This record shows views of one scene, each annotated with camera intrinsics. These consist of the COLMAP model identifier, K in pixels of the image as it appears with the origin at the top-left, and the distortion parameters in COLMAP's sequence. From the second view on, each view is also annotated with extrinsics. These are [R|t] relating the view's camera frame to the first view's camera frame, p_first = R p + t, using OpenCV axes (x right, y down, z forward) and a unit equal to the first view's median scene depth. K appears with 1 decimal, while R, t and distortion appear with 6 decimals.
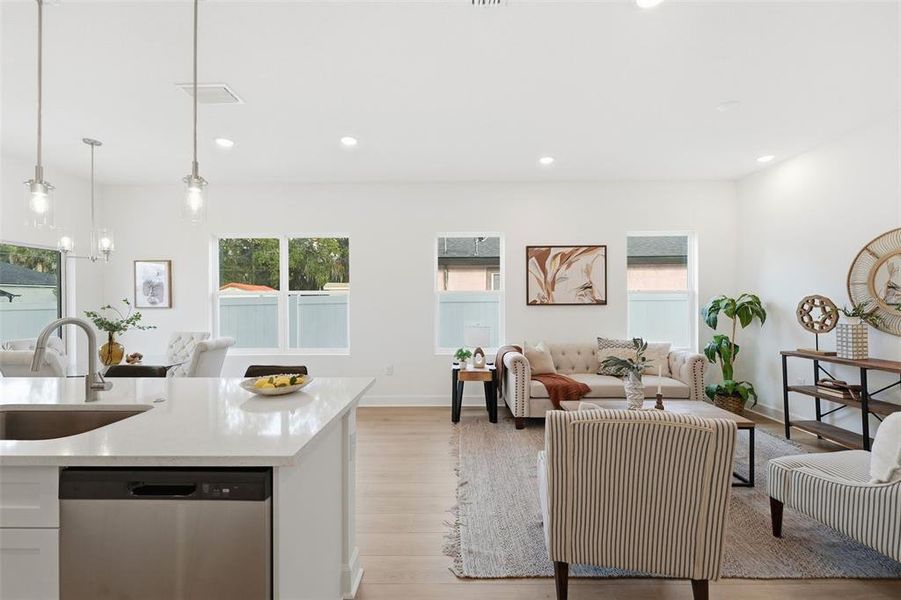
lens RADIAL K [[363.2, 0, 450.2], [0, 363.2, 300.5], [0, 0, 1]] dist [0.000453, 0.000295]
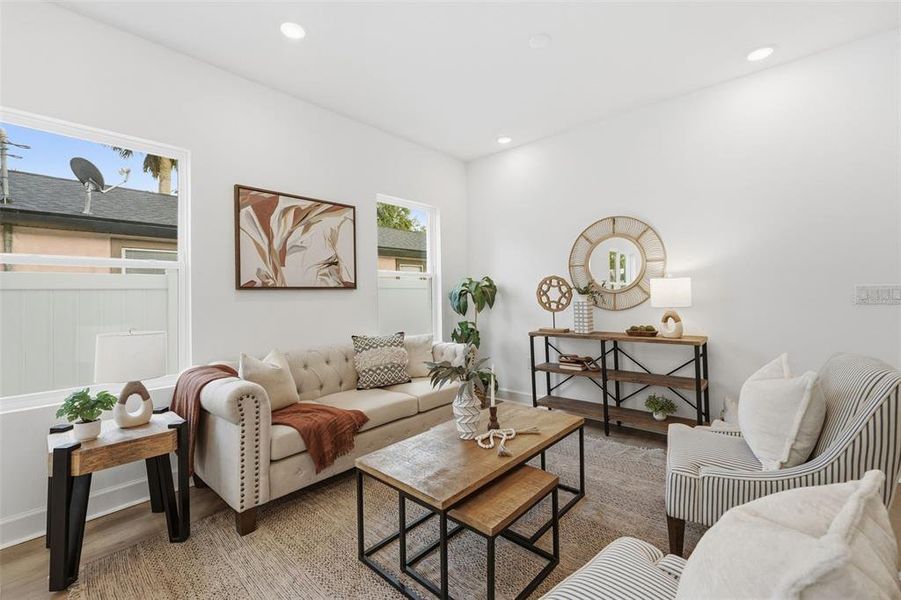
lens RADIAL K [[384.7, 0, 447.1], [0, 384.7, 288.4], [0, 0, 1]] dist [-0.001119, -0.000106]
pose [[0.657494, 0.004730, 0.753445, -0.025435], [0.015200, 0.999694, -0.019540, 0.030791], [-0.753306, 0.024300, 0.657221, 0.397780]]
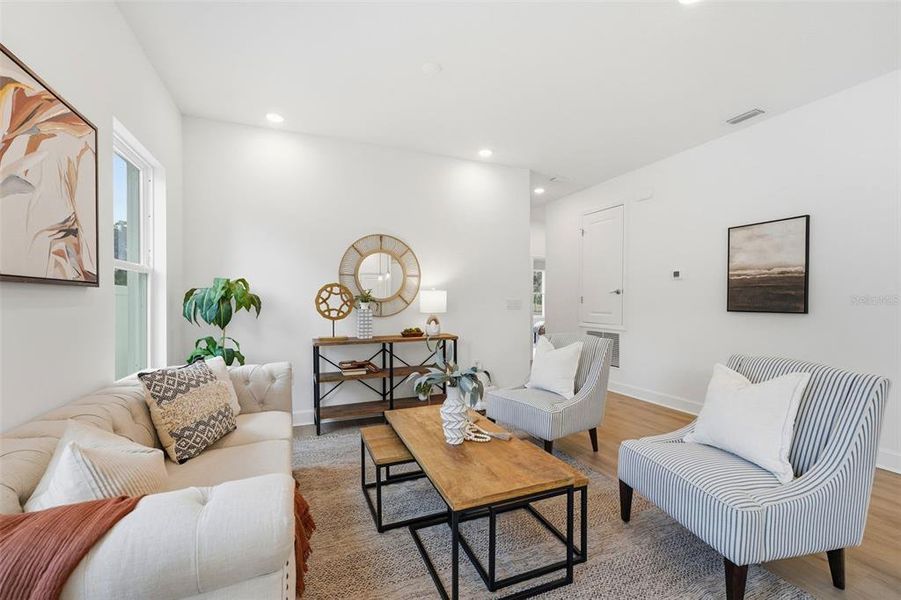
lens RADIAL K [[372.5, 0, 448.2], [0, 372.5, 303.7], [0, 0, 1]] dist [-0.000712, -0.000311]
pose [[-0.395727, -0.002957, 0.918363, -0.072003], [0.003345, 0.999984, 0.004661, 0.031454], [-0.918362, 0.004916, -0.395711, 0.891222]]
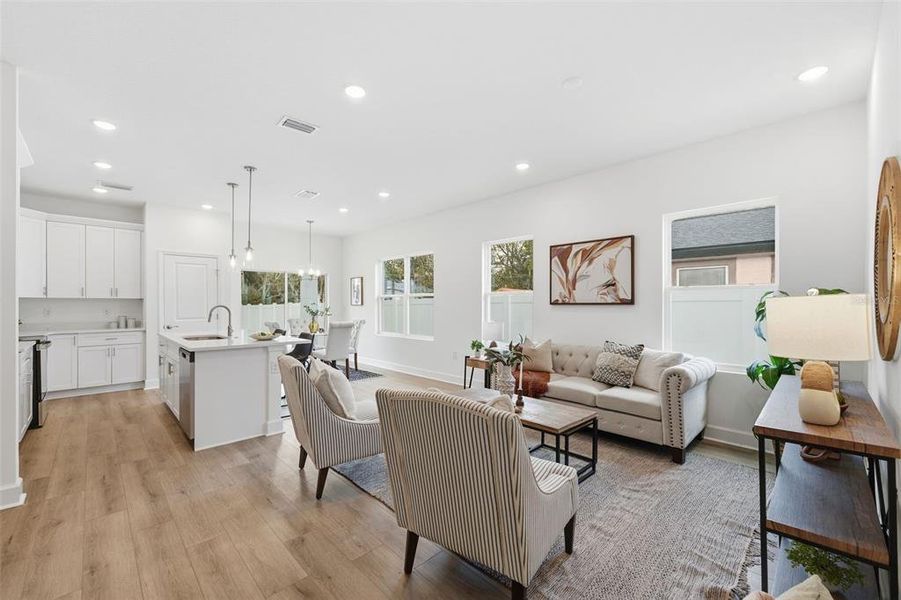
lens RADIAL K [[364.4, 0, 447.8], [0, 364.4, 303.6], [0, 0, 1]] dist [0.001510, 0.000296]
pose [[0.706913, 0.004015, -0.707289, 0.793185], [-0.002176, 0.999992, 0.003502, 0.008491], [0.707297, -0.000937, 0.706916, 0.090498]]
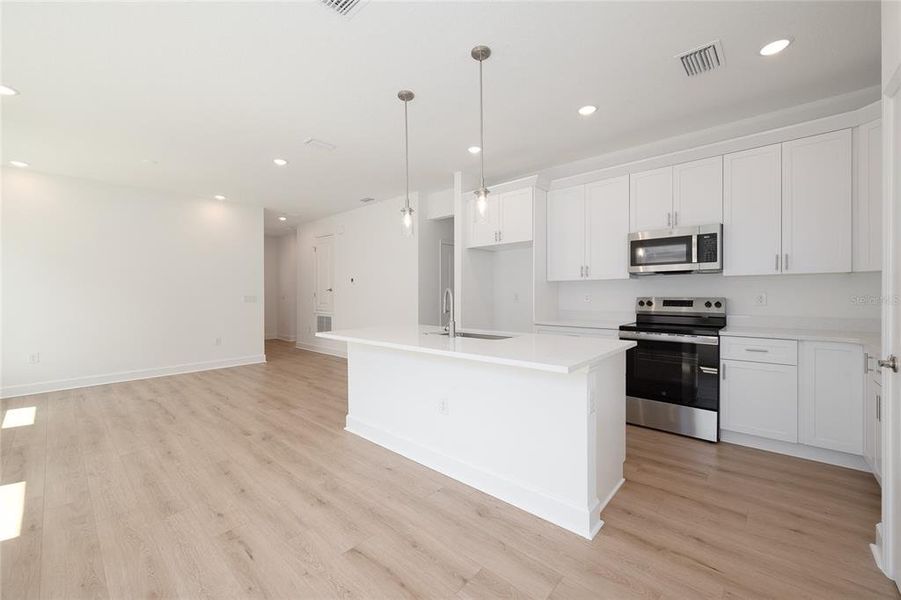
lens RADIAL K [[359.6, 0, 452.5], [0, 359.6, 292.7], [0, 0, 1]] dist [-0.000204, 0.000227]
pose [[-0.752729, 0.010942, 0.658240, -0.808314], [0.010638, 0.999933, -0.004458, 0.028726], [-0.658245, 0.003647, -0.752795, 0.873054]]
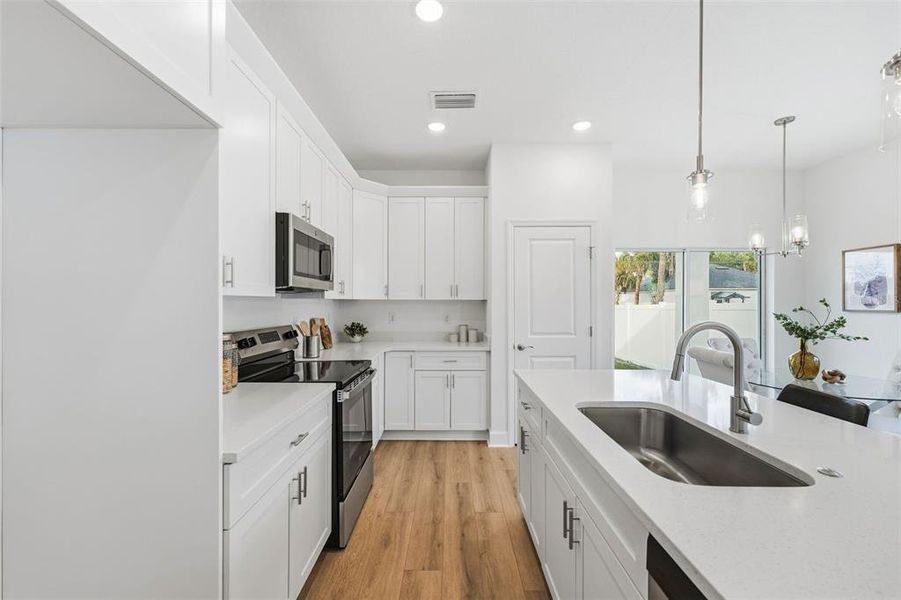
lens RADIAL K [[367.3, 0, 447.9], [0, 367.3, 303.1], [0, 0, 1]] dist [-0.002324, -0.000216]
pose [[0.006973, 0.004940, -0.999963, -0.084737], [-0.000984, 0.999987, 0.004933, 0.000678], [0.999975, 0.000950, 0.006978, 0.148203]]
